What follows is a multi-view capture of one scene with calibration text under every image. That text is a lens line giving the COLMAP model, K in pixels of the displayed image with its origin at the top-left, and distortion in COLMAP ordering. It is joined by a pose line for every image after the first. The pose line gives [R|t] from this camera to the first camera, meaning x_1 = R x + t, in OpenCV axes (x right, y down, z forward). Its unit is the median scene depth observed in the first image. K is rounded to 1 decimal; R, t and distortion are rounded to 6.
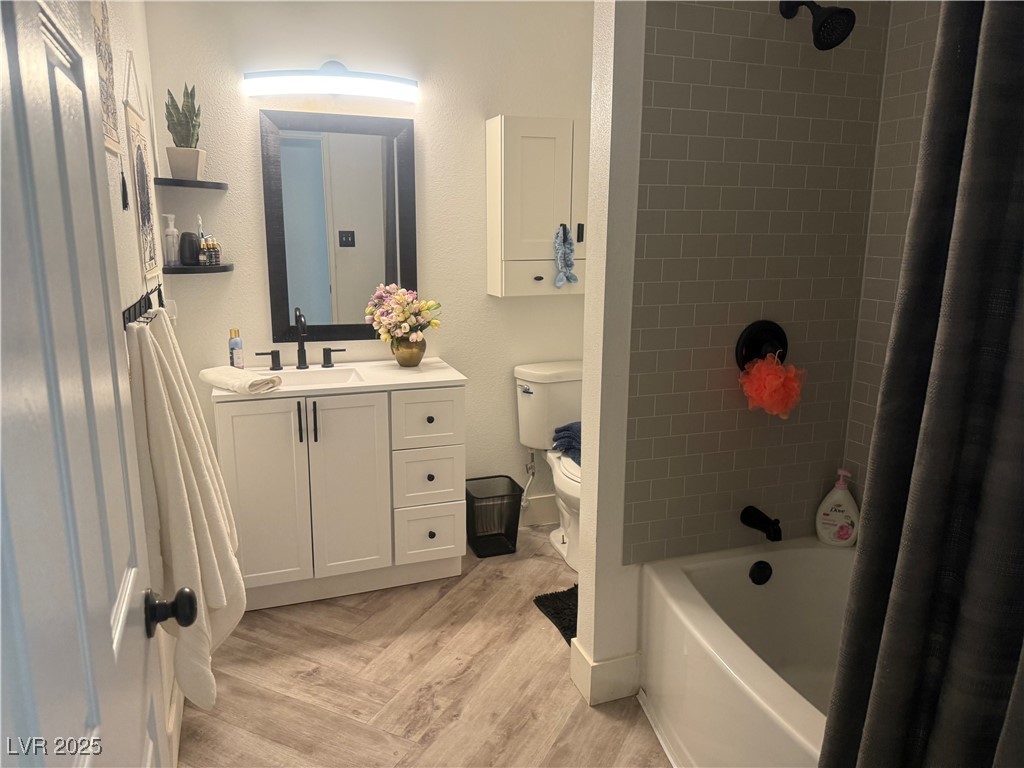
lens RADIAL K [[722.4, 0, 503.3], [0, 722.4, 379.1], [0, 0, 1]] dist [0.083065, -0.113388]
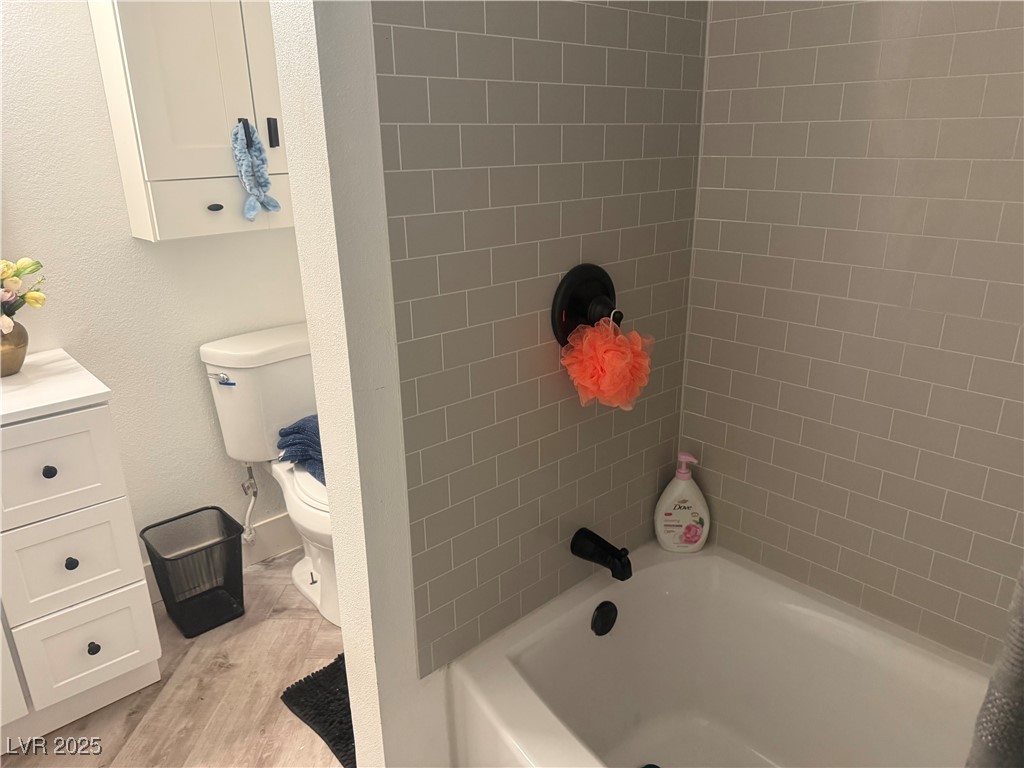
lens RADIAL K [[722.4, 0, 508.8], [0, 722.4, 390.2], [0, 0, 1]] dist [0.083065, -0.113388]
pose [[0.921593, -0.149330, 0.358284, 0.034296], [0.100225, 0.983282, 0.152022, -0.056969], [-0.374996, -0.104193, 0.921153, 0.315425]]
